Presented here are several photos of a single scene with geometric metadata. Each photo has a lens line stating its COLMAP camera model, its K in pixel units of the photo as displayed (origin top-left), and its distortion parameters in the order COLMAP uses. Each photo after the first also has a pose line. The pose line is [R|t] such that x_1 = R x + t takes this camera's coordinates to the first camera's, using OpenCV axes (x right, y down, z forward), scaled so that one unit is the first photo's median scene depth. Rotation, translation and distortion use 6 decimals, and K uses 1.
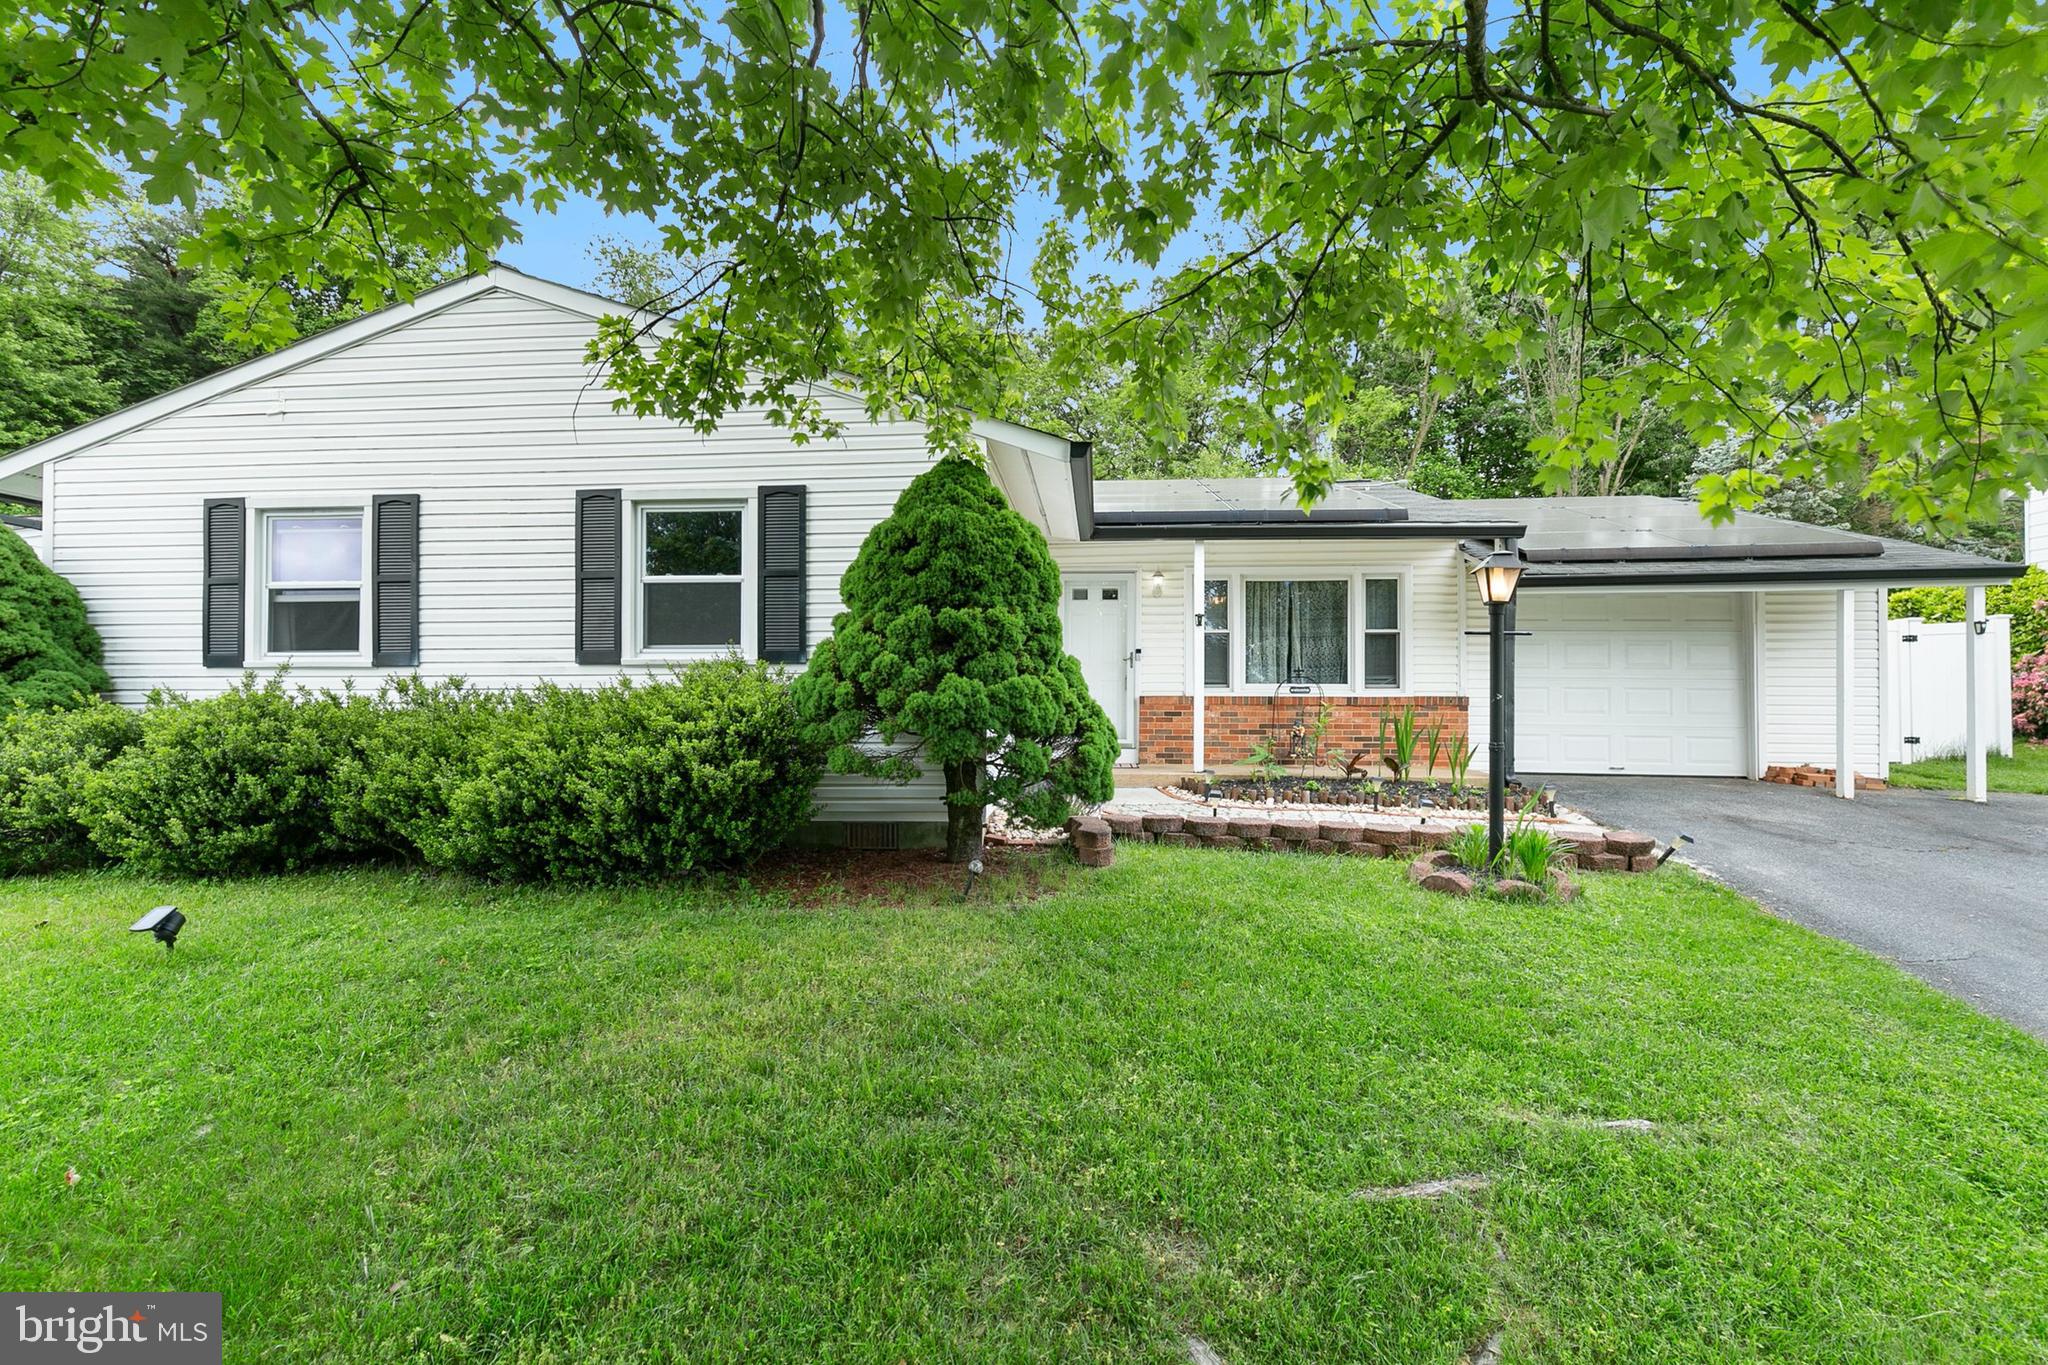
lens RADIAL K [[914.8, 0, 1023.4], [0, 914.8, 695.5], [0, 0, 1]] dist [0.004630, -0.000359]
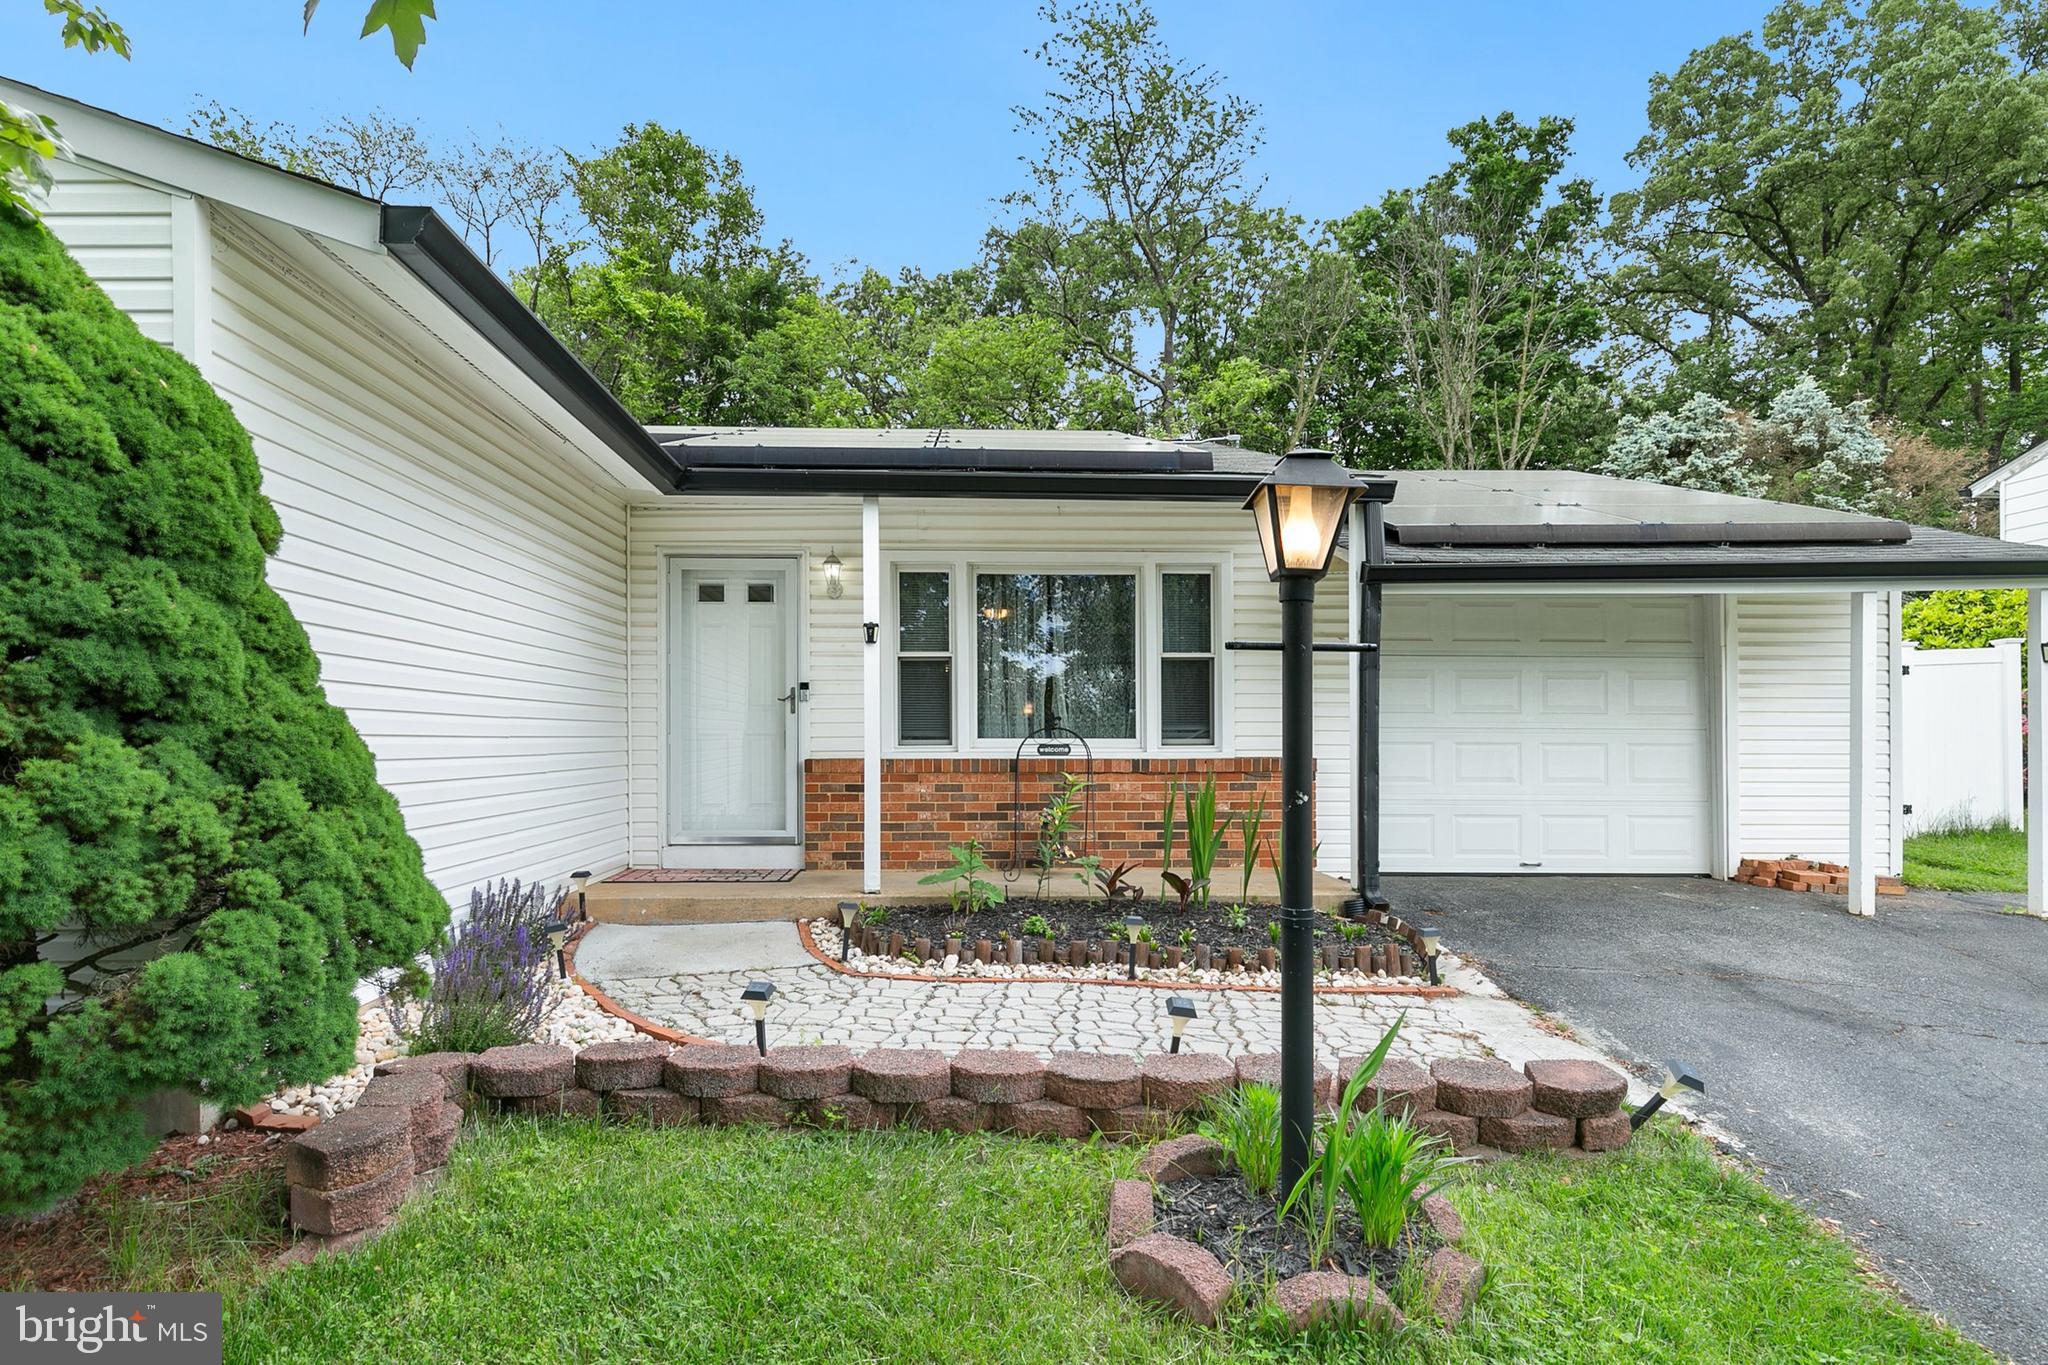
lens RADIAL K [[1062.0, 0, 993.0], [0, 1062.0, 745.8], [0, 0, 1]] dist [0.000240, -0.000259]
pose [[0.992883, -0.005225, 0.118981, 0.256167], [0.004191, 0.999951, 0.008940, -0.021974], [-0.119021, -0.008378, 0.992856, 0.426771]]
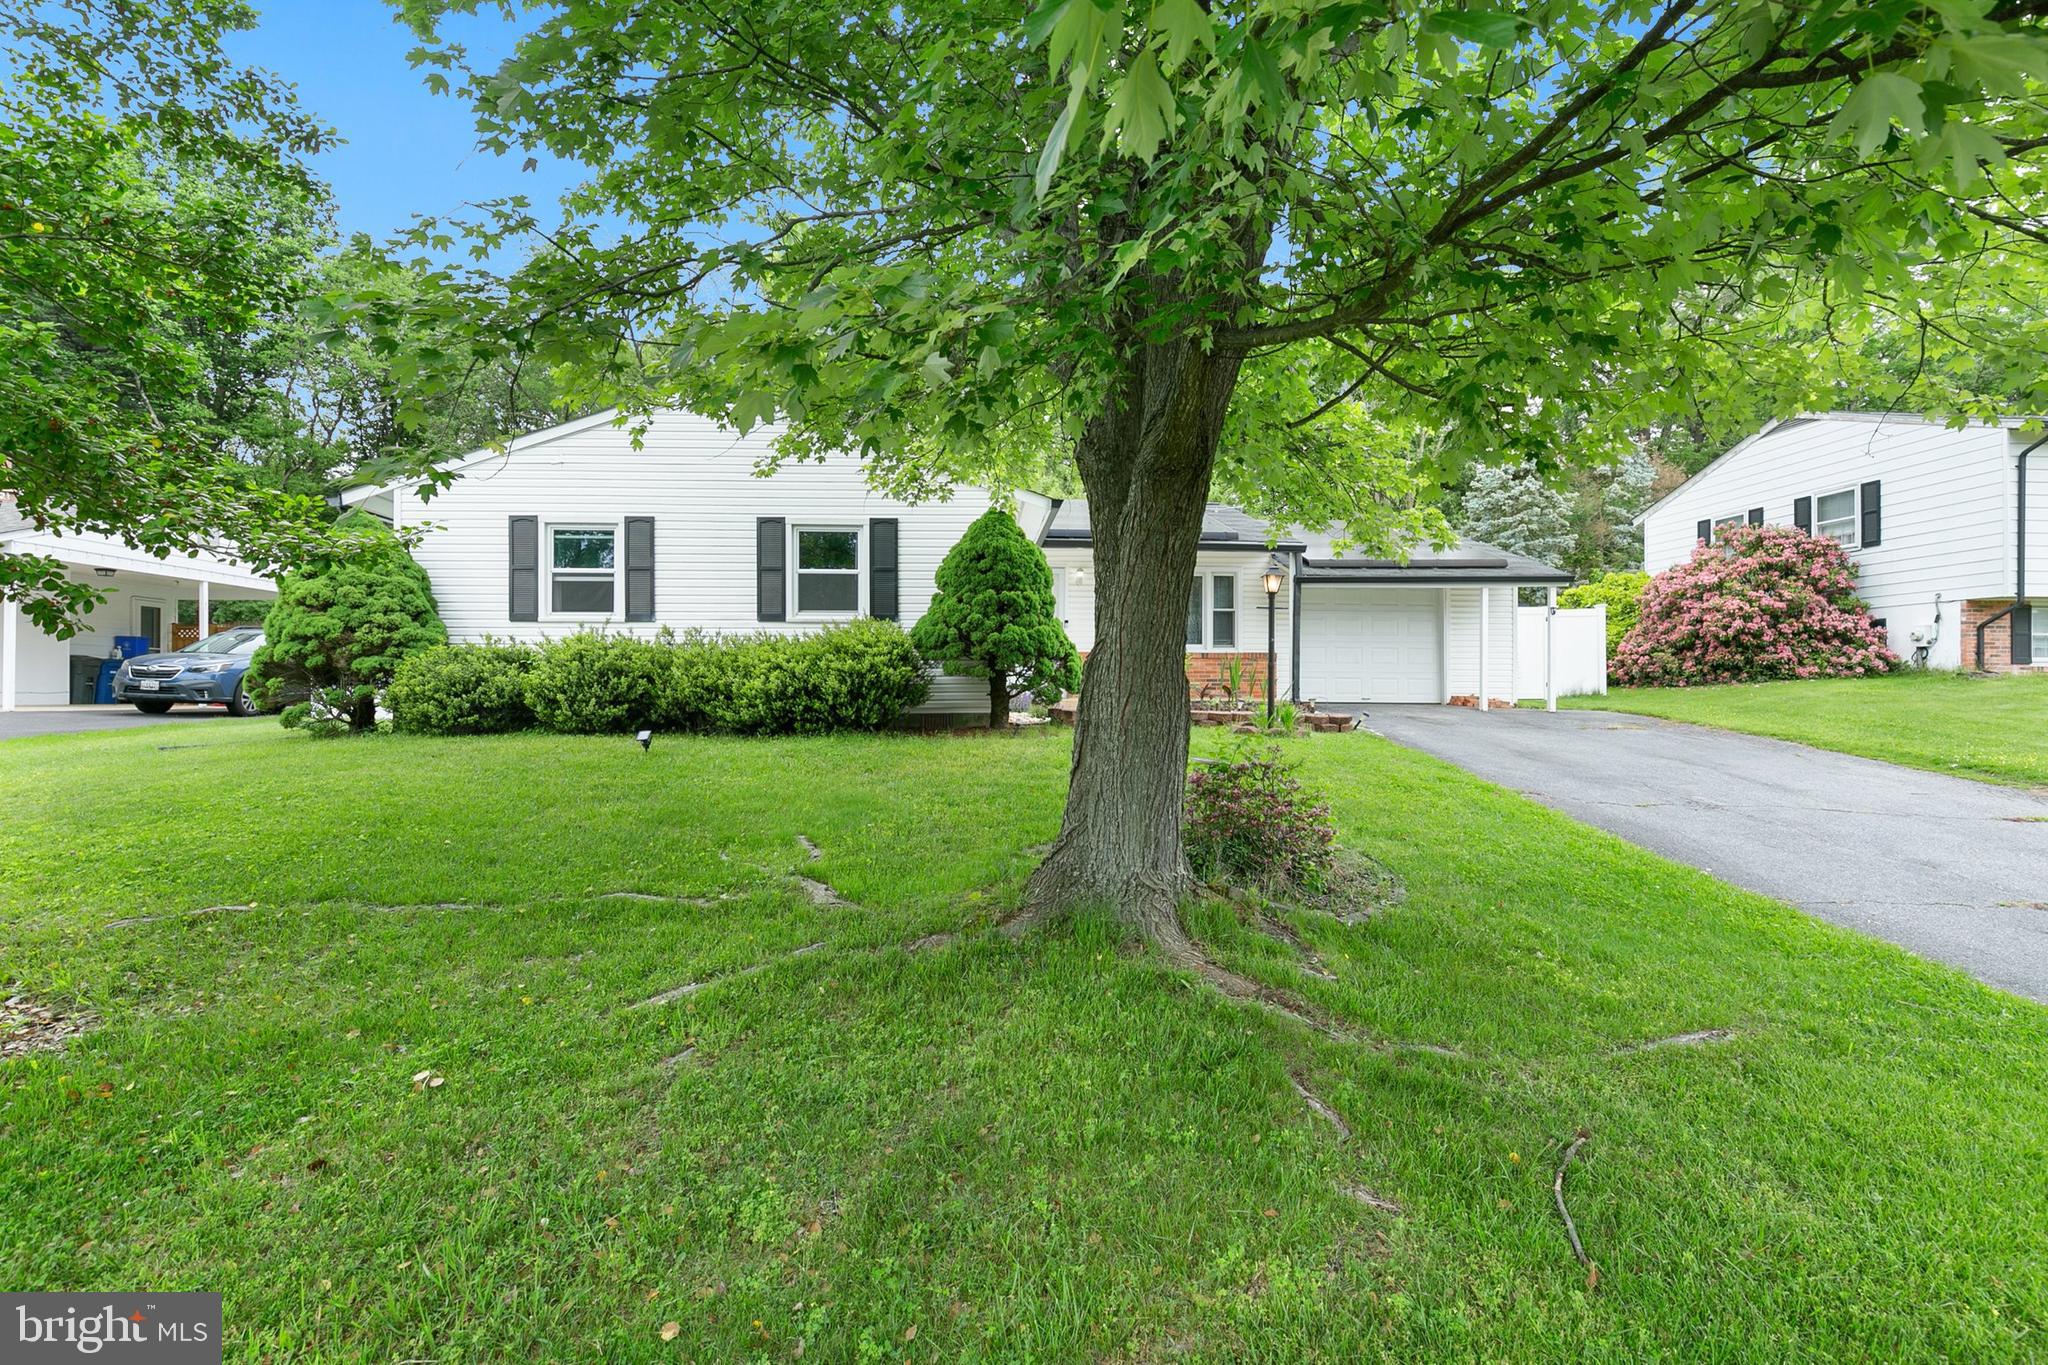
lens RADIAL K [[933.0, 0, 1023.2], [0, 933.0, 688.0], [0, 0, 1]] dist [-0.004246, -0.000495]
pose [[0.989324, -0.000348, 0.145729, -0.250590], [-0.000878, 0.999965, 0.008349, 0.071667], [-0.145727, -0.008388, 0.989289, -0.742305]]
